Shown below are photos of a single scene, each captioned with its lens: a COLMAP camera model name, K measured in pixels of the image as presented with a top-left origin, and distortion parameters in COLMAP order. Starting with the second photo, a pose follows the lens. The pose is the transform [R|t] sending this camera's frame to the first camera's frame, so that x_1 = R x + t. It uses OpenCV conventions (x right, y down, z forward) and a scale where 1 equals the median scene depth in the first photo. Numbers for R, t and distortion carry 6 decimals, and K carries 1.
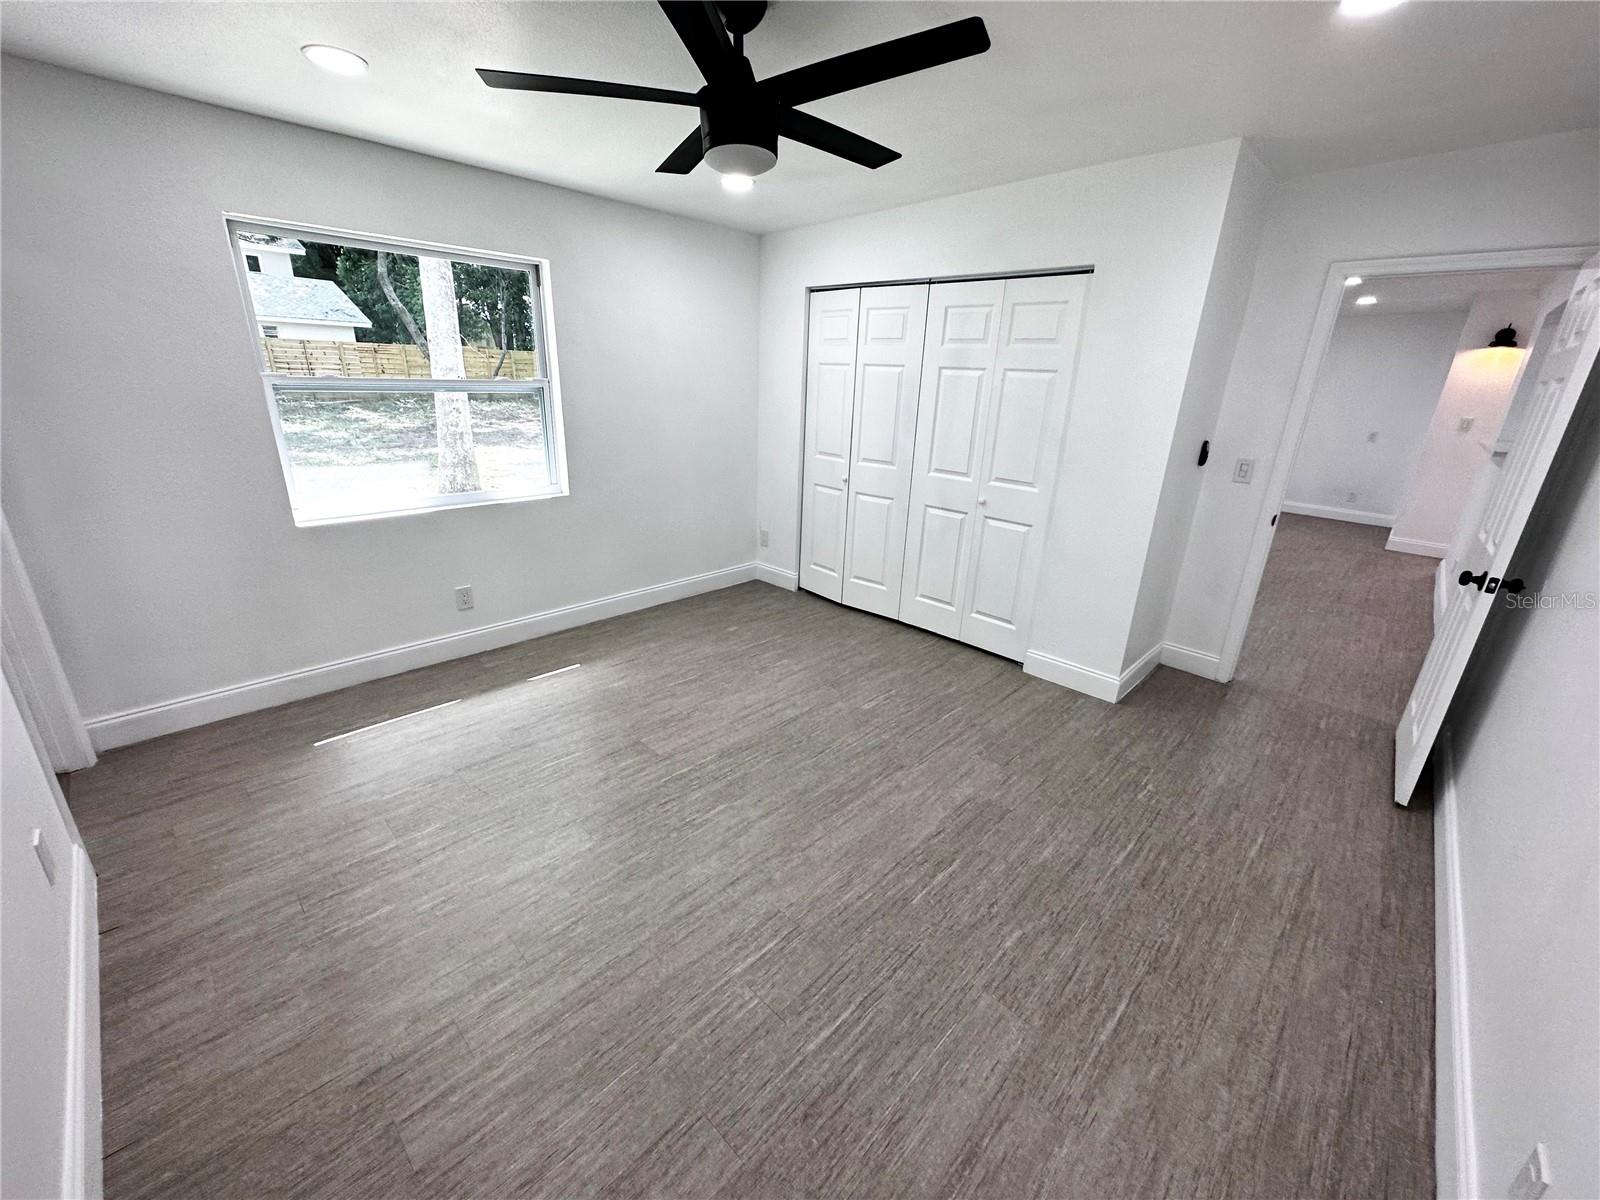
lens RADIAL K [[639.8, 0, 797.9], [0, 639.8, 599.9], [0, 0, 1]] dist [-0.000628, -0.000064]
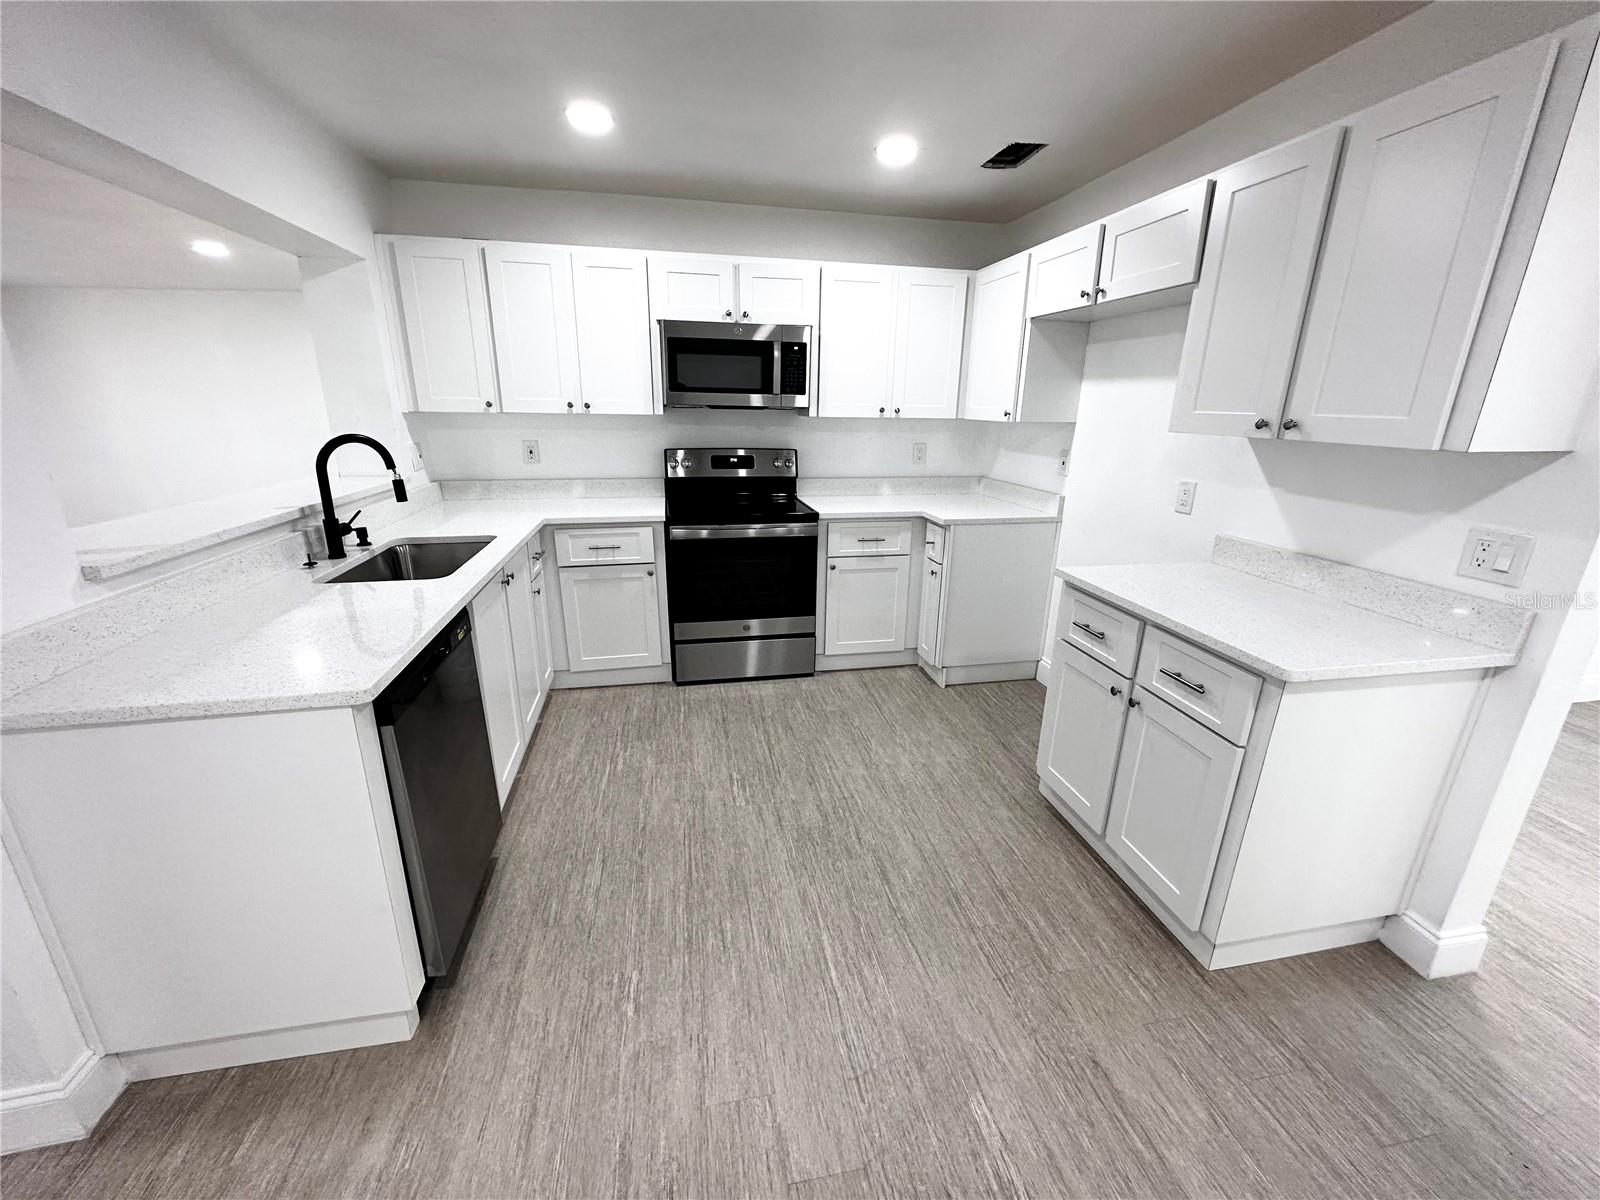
lens RADIAL K [[639.8, 0, 800.9], [0, 639.8, 597.3], [0, 0, 1]] dist [-0.000628, -0.000064]
pose [[-0.578027, 0.210039, -0.788523, 0.861227], [-0.297588, 0.845501, 0.443363, -0.394572], [0.759820, 0.490930, -0.426218, 1.119639]]
